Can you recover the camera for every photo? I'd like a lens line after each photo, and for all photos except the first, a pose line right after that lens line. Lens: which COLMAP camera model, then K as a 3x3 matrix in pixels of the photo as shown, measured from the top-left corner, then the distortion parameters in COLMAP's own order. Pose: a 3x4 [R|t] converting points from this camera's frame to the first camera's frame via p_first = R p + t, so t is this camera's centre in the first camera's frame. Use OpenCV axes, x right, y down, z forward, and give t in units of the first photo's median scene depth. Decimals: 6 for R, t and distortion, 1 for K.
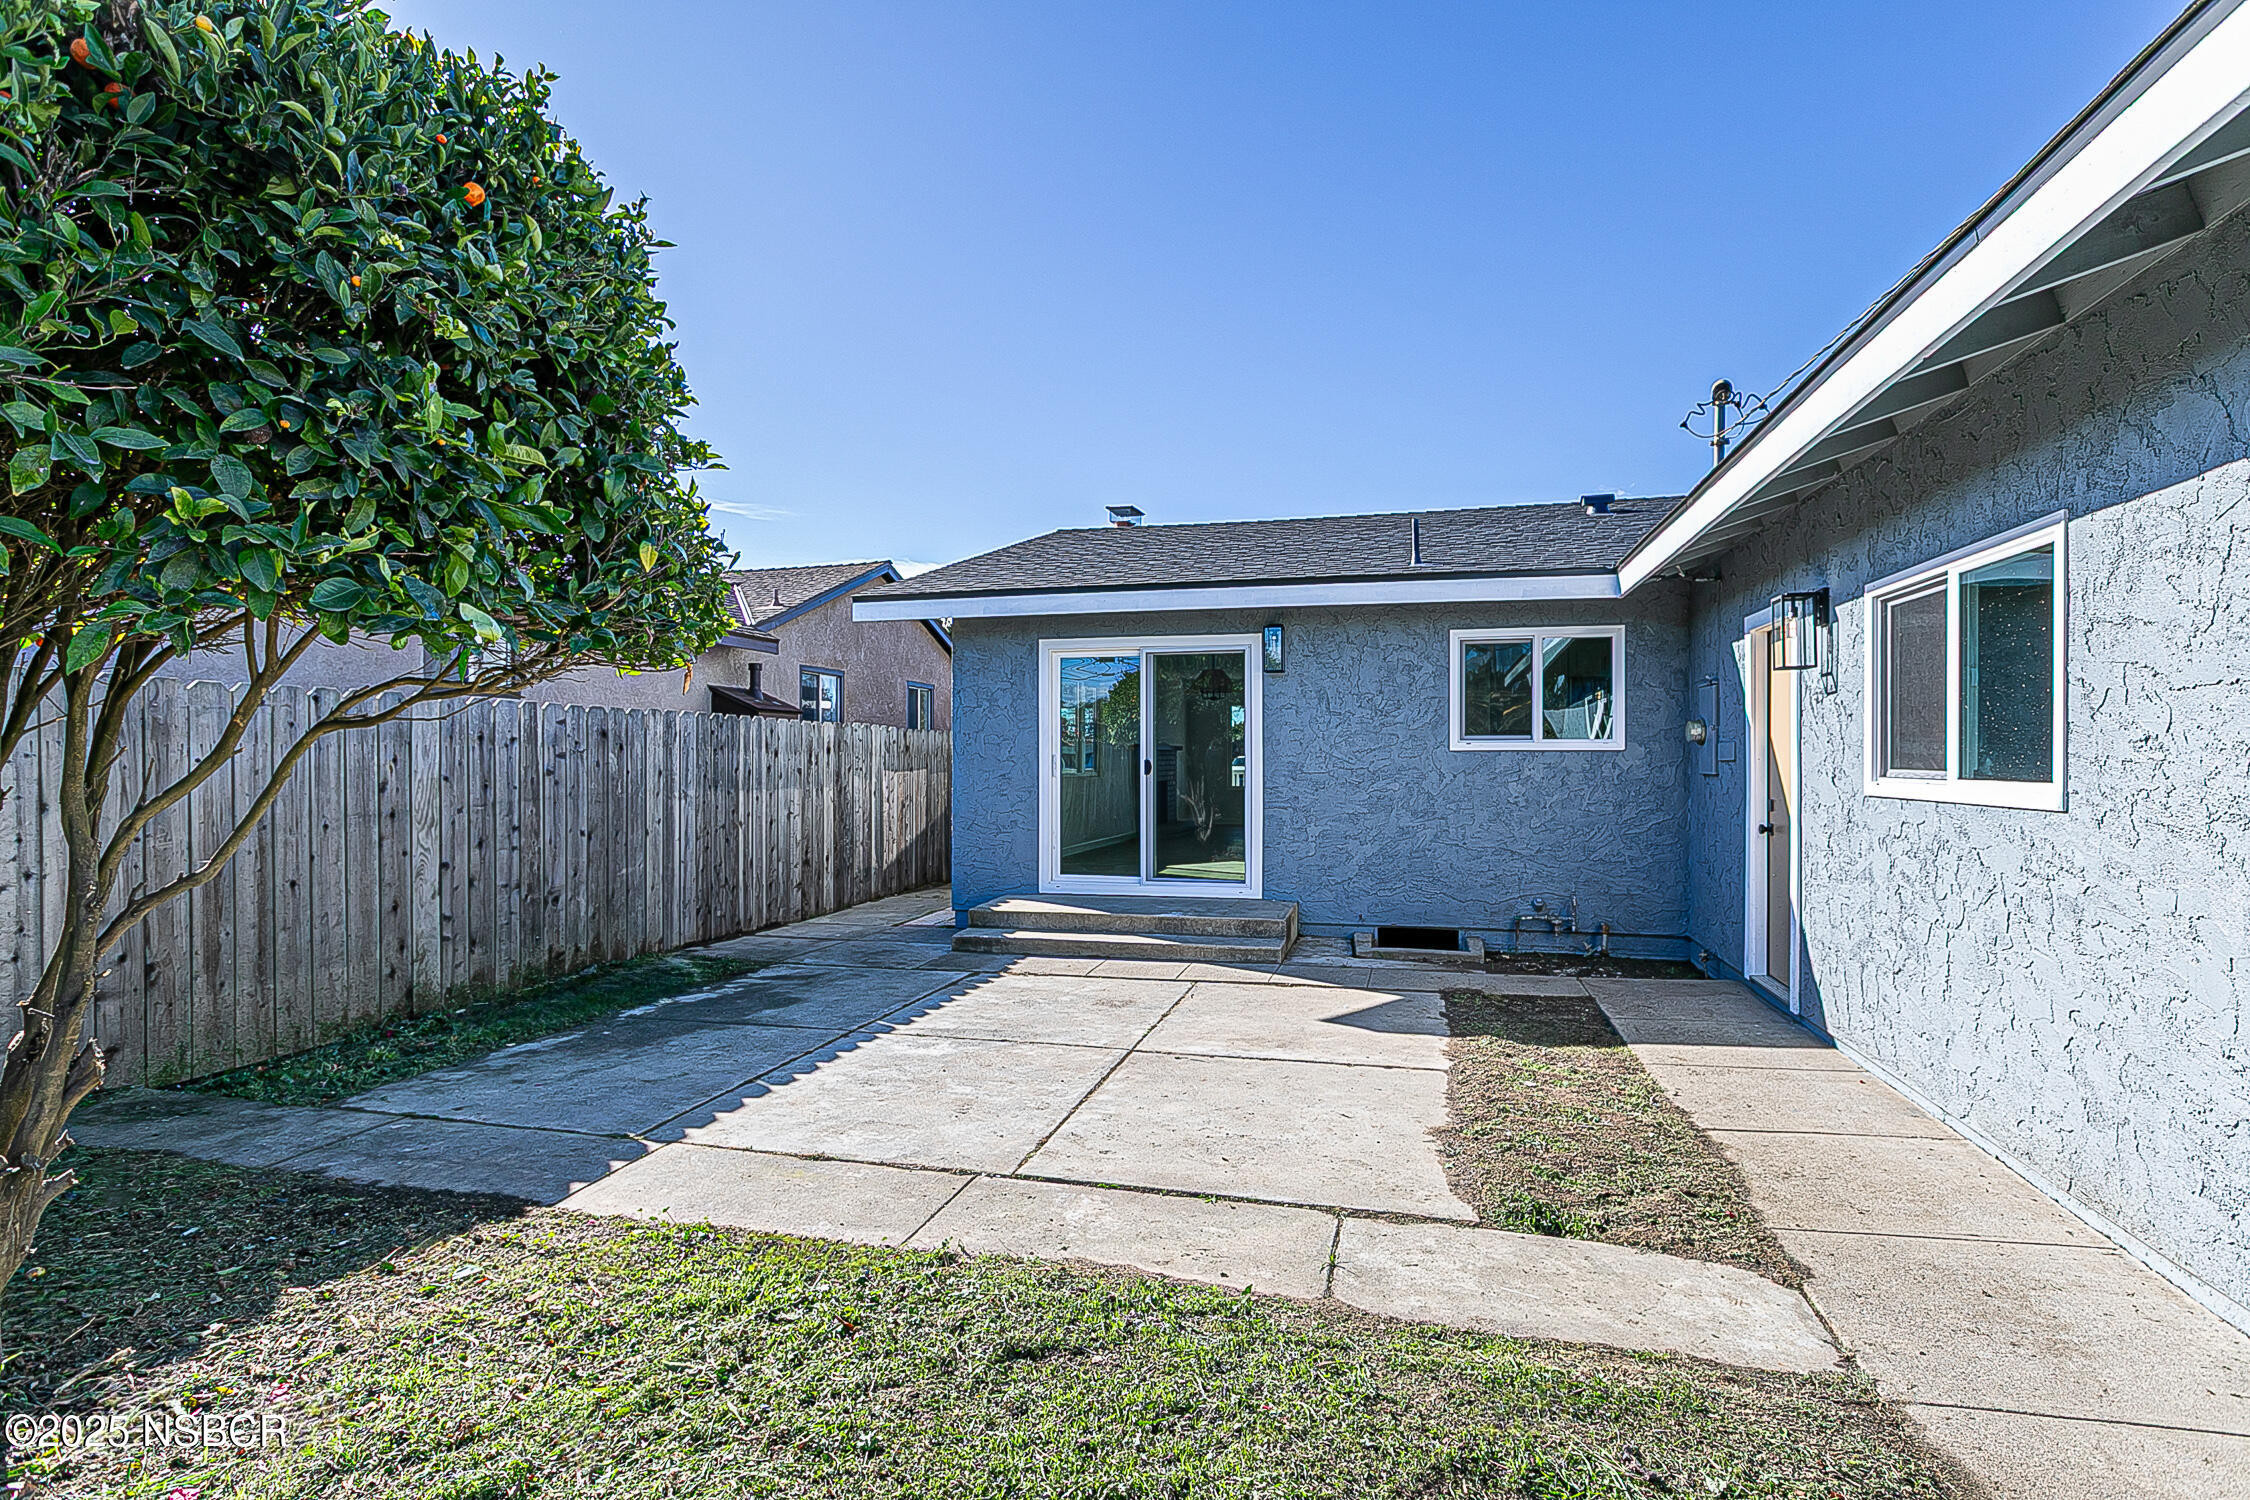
lens RADIAL K [[1117.8, 0, 1132.6], [0, 1117.8, 760.8], [0, 0, 1]] dist [-0.018889, -0.000394]
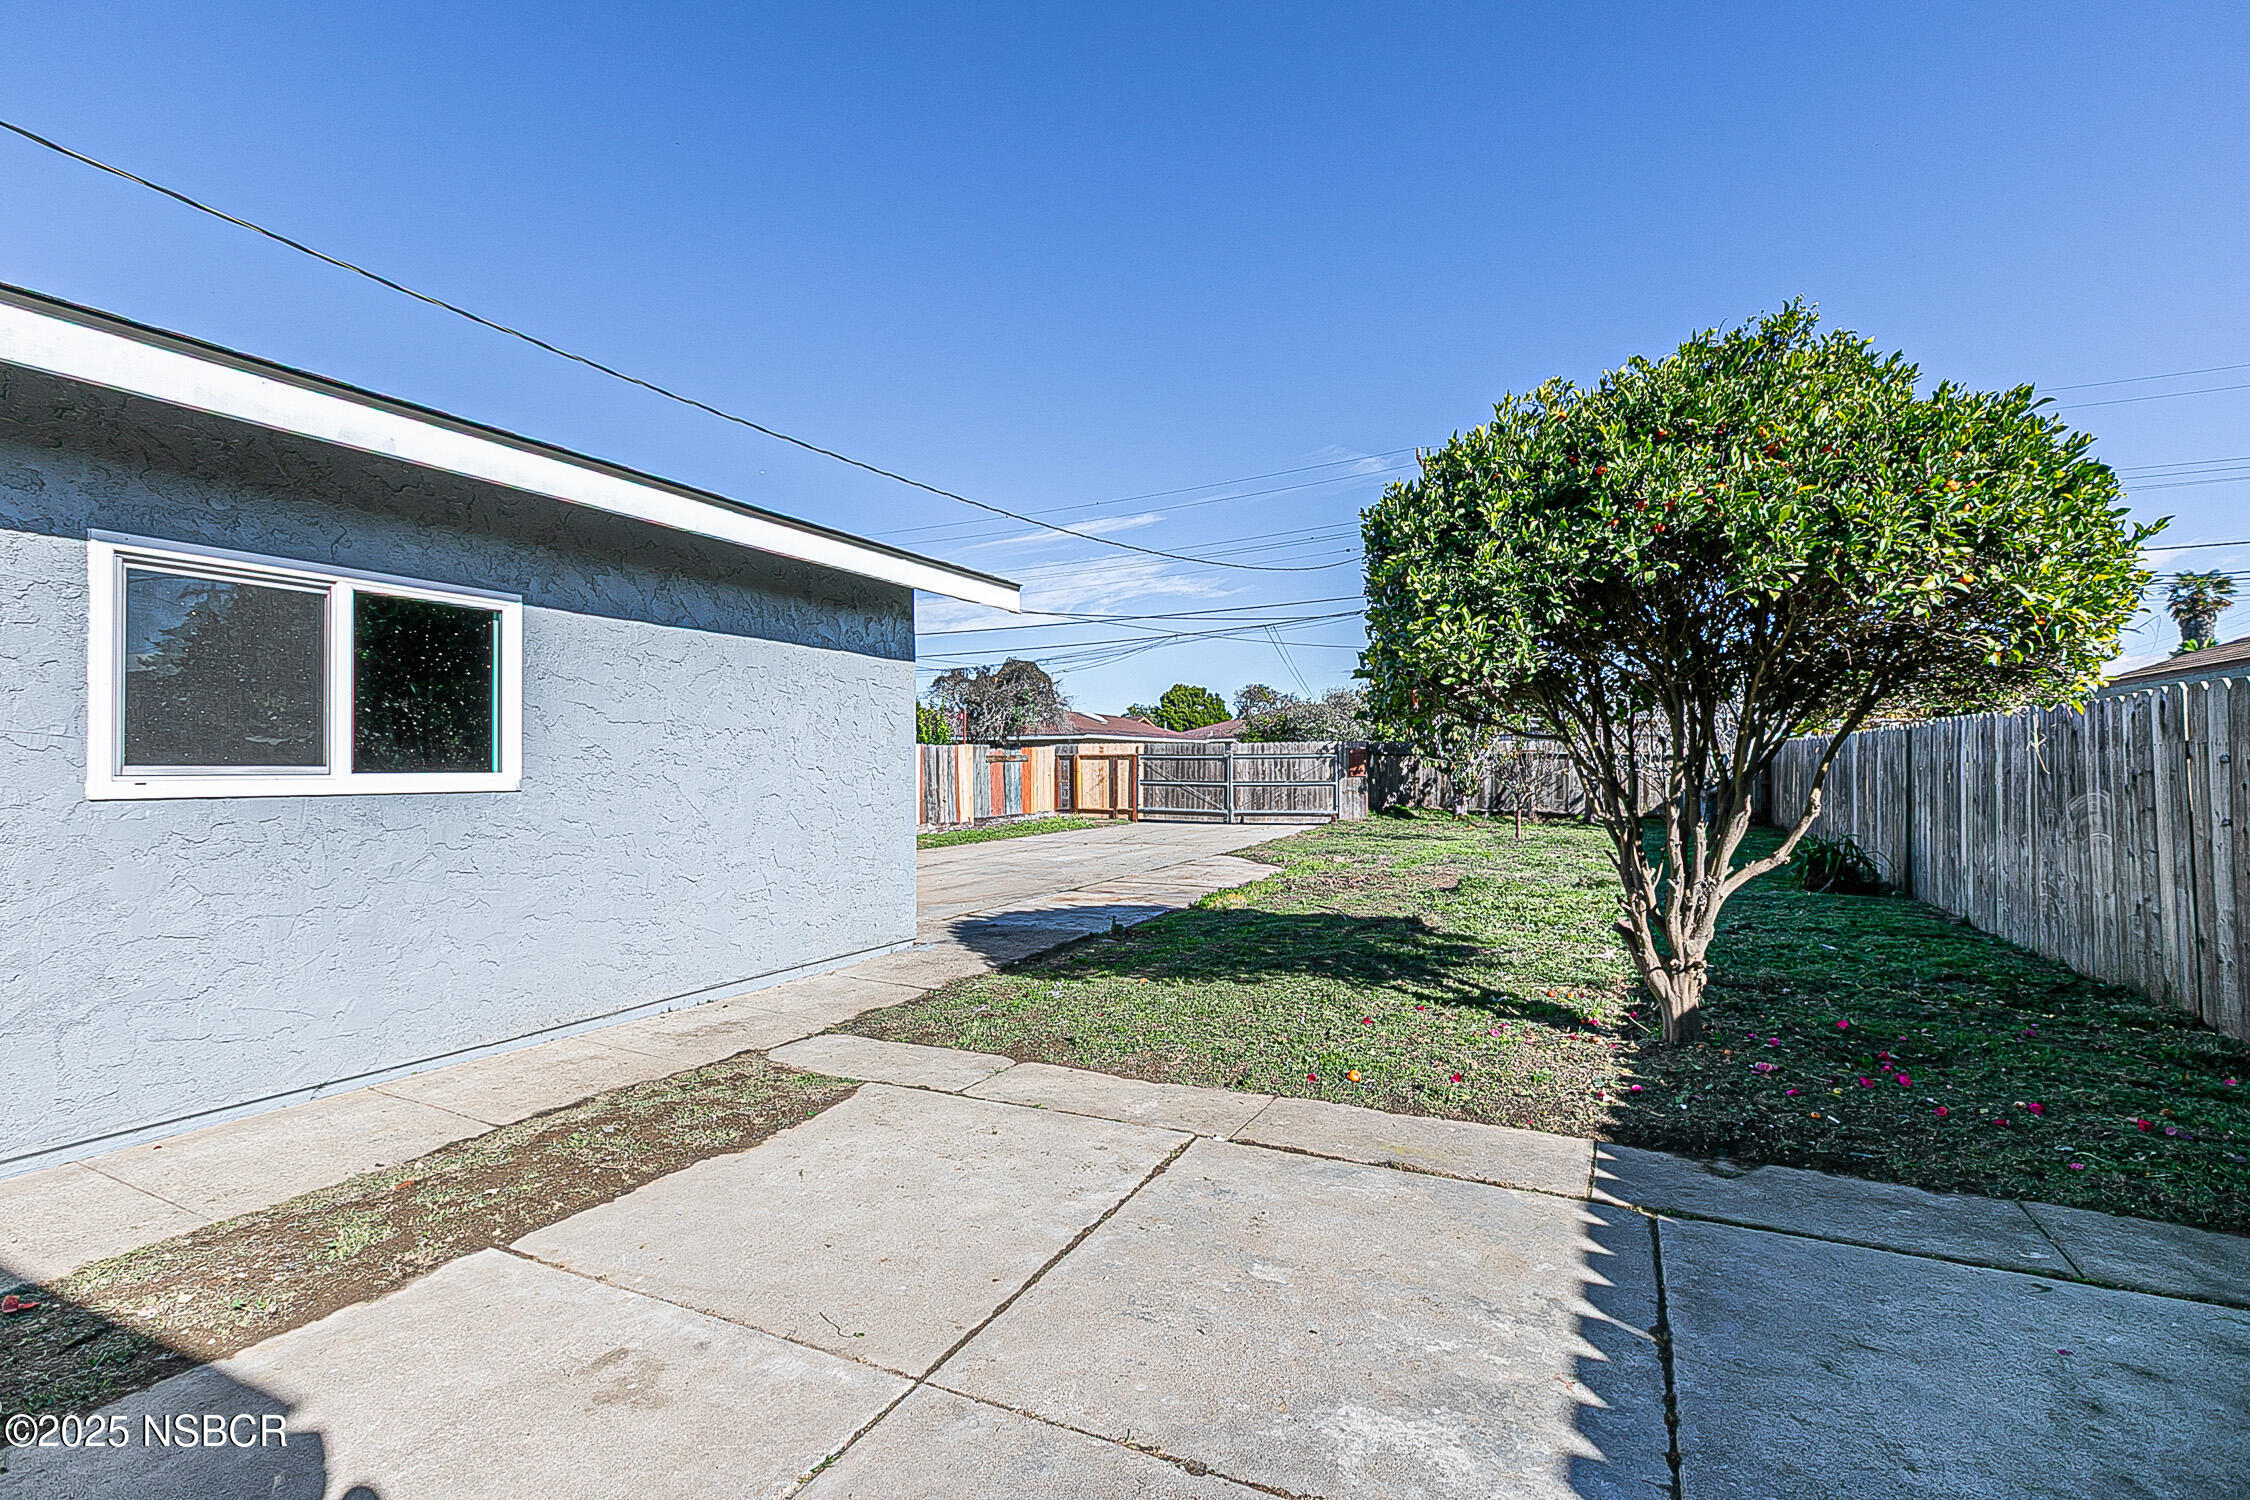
lens RADIAL K [[1031.0, 0, 1125.1], [0, 1031.0, 749.2], [0, 0, 1]] dist [-0.001114, 0.000059]
pose [[-0.980906, 0.004139, 0.194440, -0.219141], [0.001303, 0.999891, -0.014709, 0.008163], [-0.194480, -0.014175, -0.980804, 1.848168]]
